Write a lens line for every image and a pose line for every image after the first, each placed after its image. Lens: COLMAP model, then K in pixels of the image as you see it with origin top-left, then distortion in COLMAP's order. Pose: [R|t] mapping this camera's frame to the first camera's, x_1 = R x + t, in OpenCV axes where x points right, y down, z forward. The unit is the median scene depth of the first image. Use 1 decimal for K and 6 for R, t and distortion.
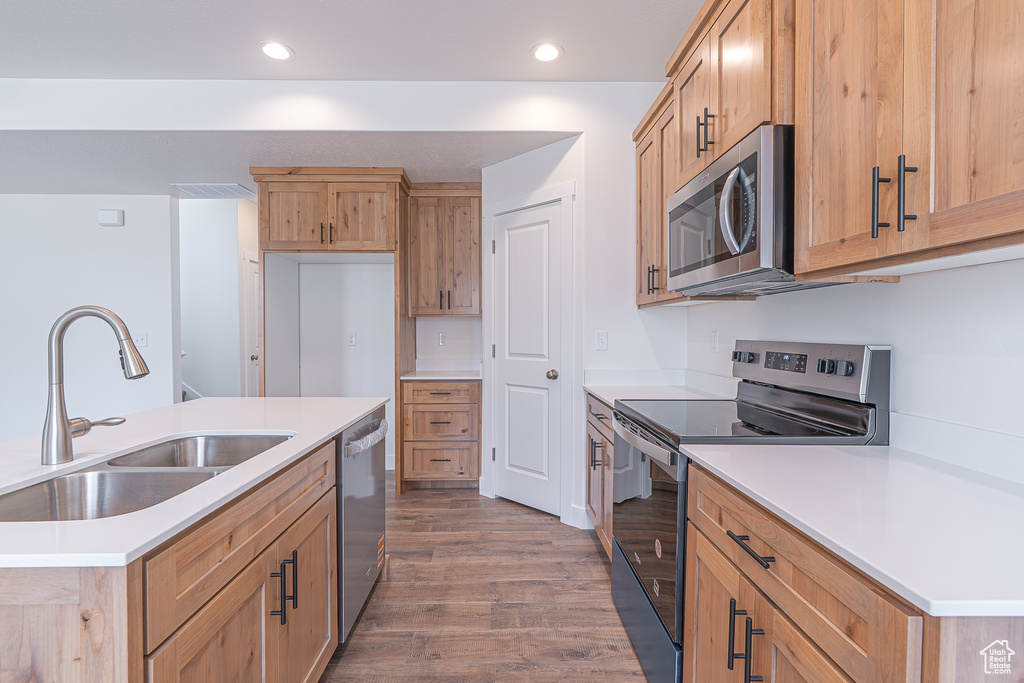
lens RADIAL K [[464.8, 0, 509.6], [0, 464.8, 339.0], [0, 0, 1]] dist [-0.000303, 0.000207]
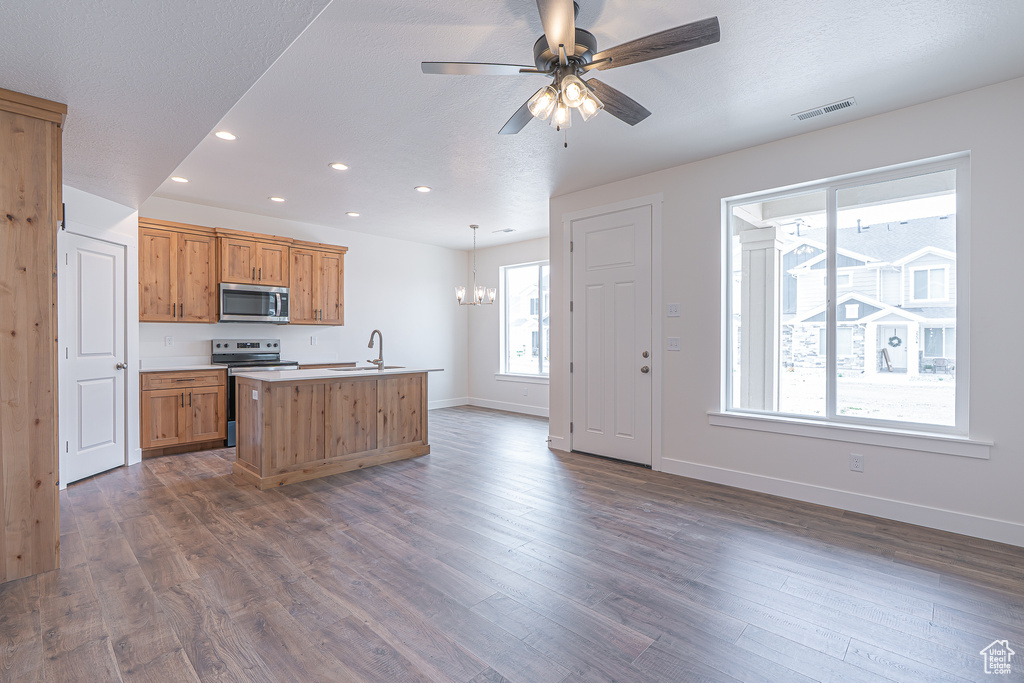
lens RADIAL K [[468.2, 0, 508.7], [0, 468.2, 339.5], [0, 0, 1]] dist [-0.002257, 0.000134]
pose [[-0.702957, -0.002749, 0.711227, -1.533374], [0.011249, 0.999824, 0.014983, -0.011600], [-0.711143, 0.018533, -0.702803, 1.013031]]
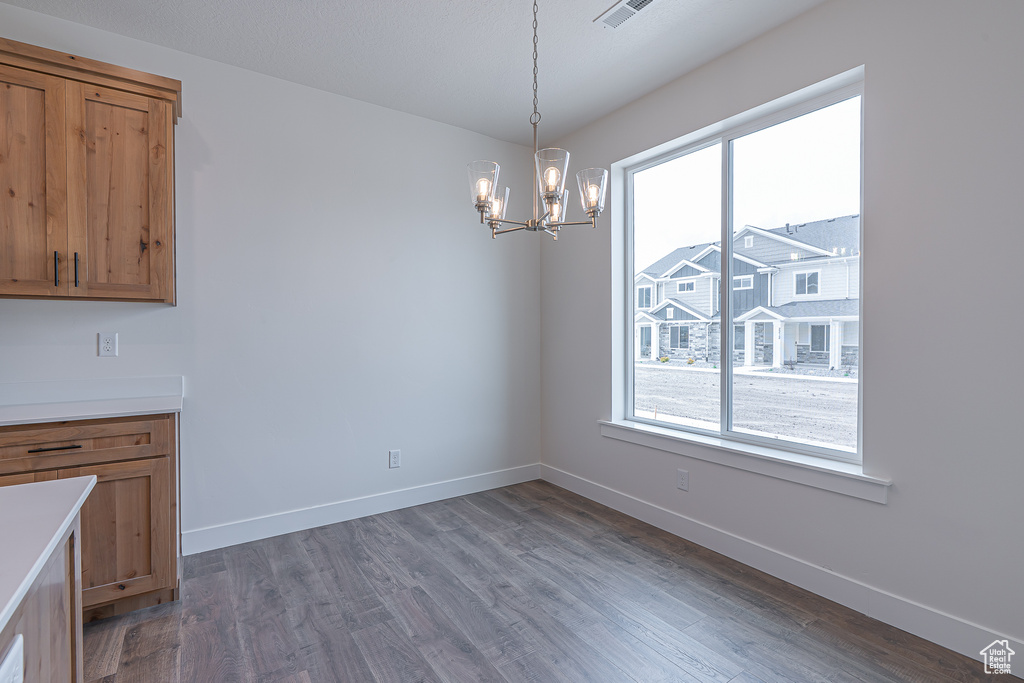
lens RADIAL K [[468.2, 0, 508.7], [0, 468.2, 339.5], [0, 0, 1]] dist [-0.002257, 0.000134]
pose [[-0.544354, -0.013447, 0.838748, -0.571459], [0.011690, 0.999653, 0.023613, -0.004192], [-0.838774, 0.022659, -0.544008, 0.135678]]
